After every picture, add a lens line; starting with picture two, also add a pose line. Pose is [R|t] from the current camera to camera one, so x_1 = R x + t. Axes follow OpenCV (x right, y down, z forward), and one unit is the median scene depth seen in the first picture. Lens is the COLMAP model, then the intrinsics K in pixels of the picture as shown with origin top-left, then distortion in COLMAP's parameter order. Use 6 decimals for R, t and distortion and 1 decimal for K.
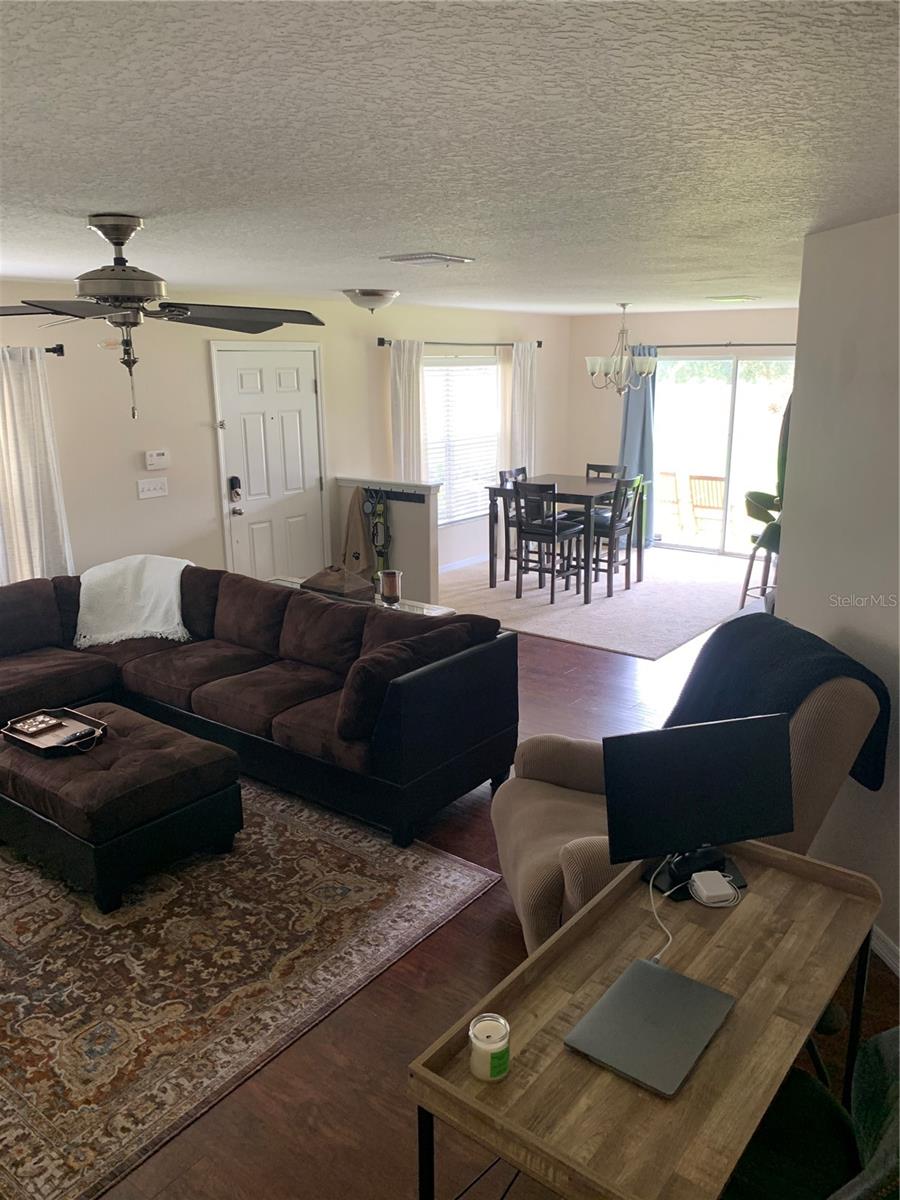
lens RADIAL K [[908.5, 0, 446.7], [0, 908.5, 598.1], [0, 0, 1]] dist [0.022343, -0.029085]
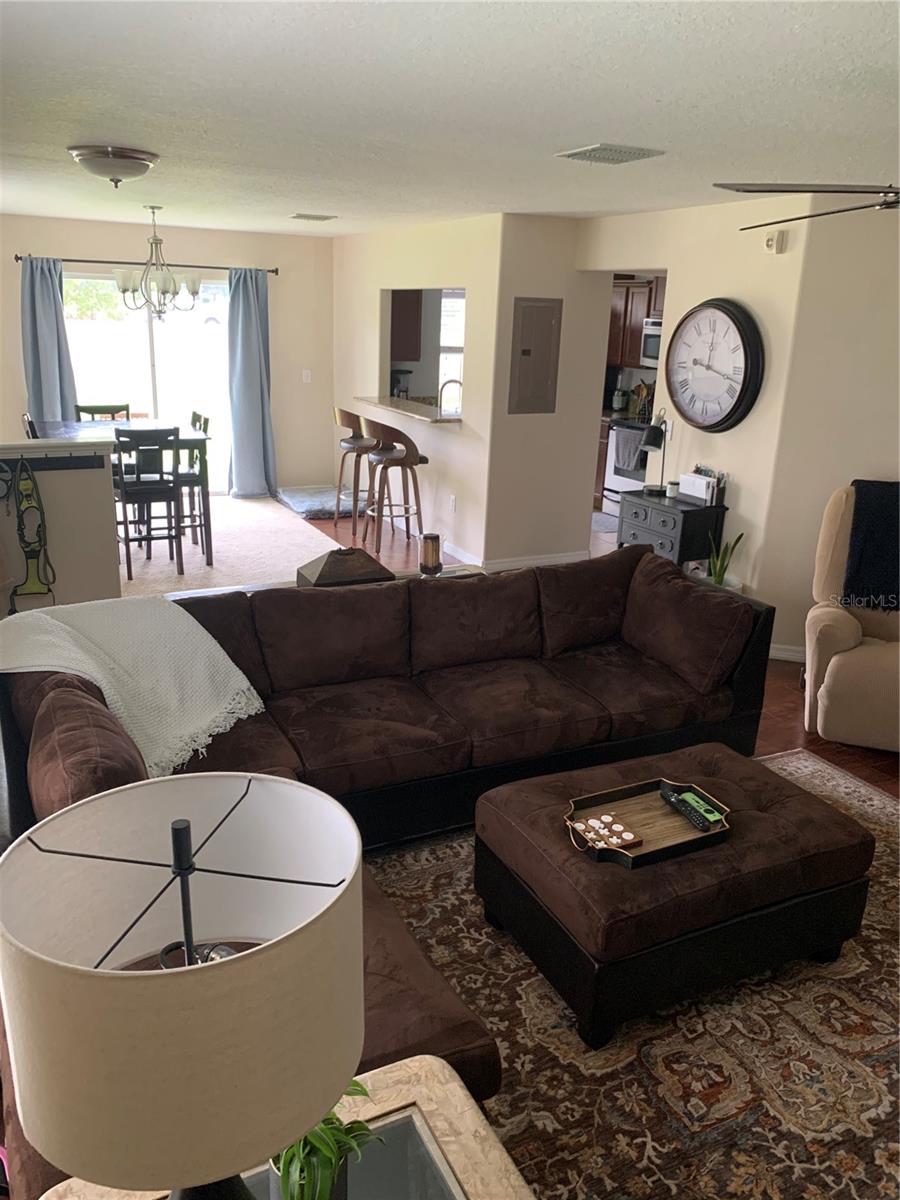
lens RADIAL K [[908.5, 0, 446.7], [0, 908.5, 598.1], [0, 0, 1]] dist [0.022343, -0.029085]
pose [[0.446066, -0.248936, 0.859684, -1.042749], [0.188841, 0.965094, 0.181475, -0.161371], [-0.874851, 0.081394, 0.477505, 0.807361]]
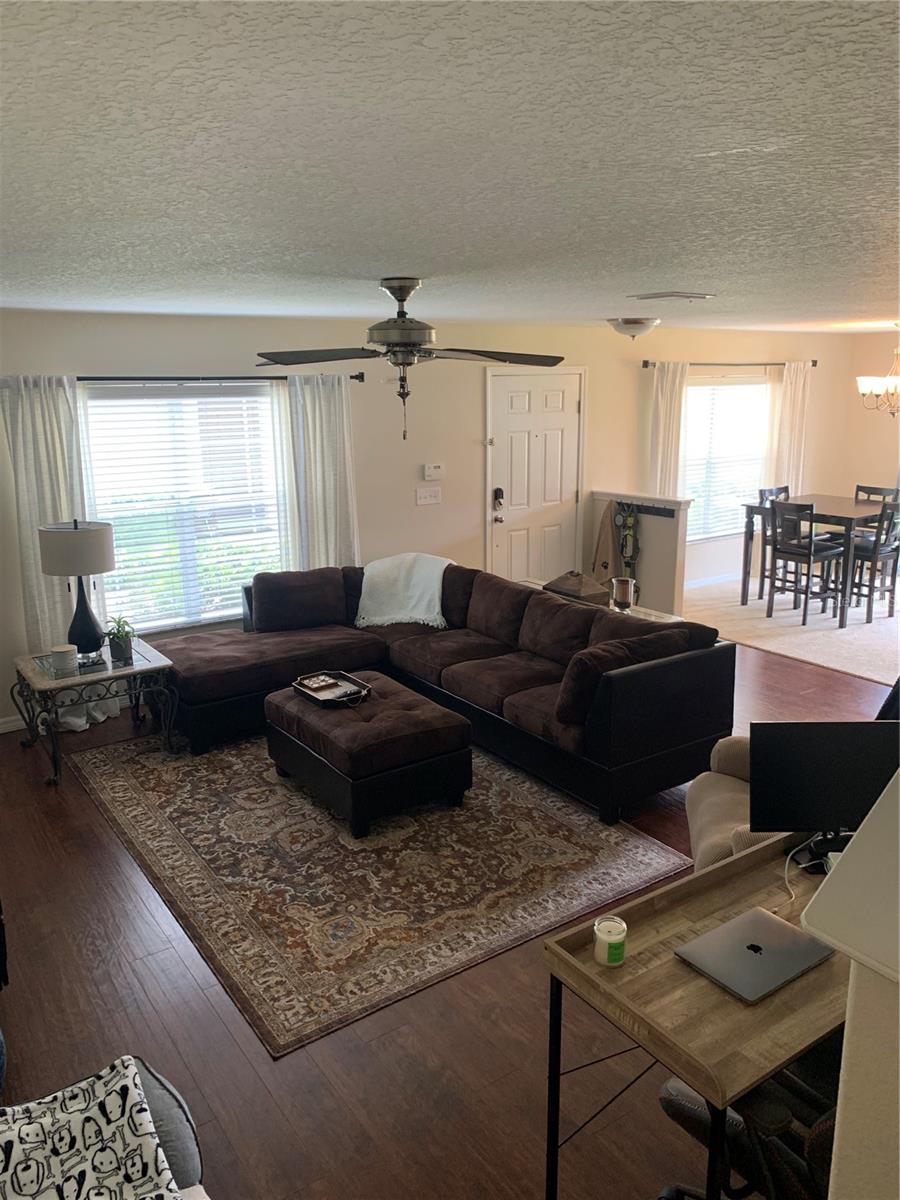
lens RADIAL K [[908.5, 0, 446.7], [0, 908.5, 598.1], [0, 0, 1]] dist [0.022343, -0.029085]
pose [[0.952328, 0.069053, -0.297159, 0.076454], [-0.072859, 0.997341, -0.001739, 0.013862], [0.296249, 0.023307, 0.954826, -0.130721]]
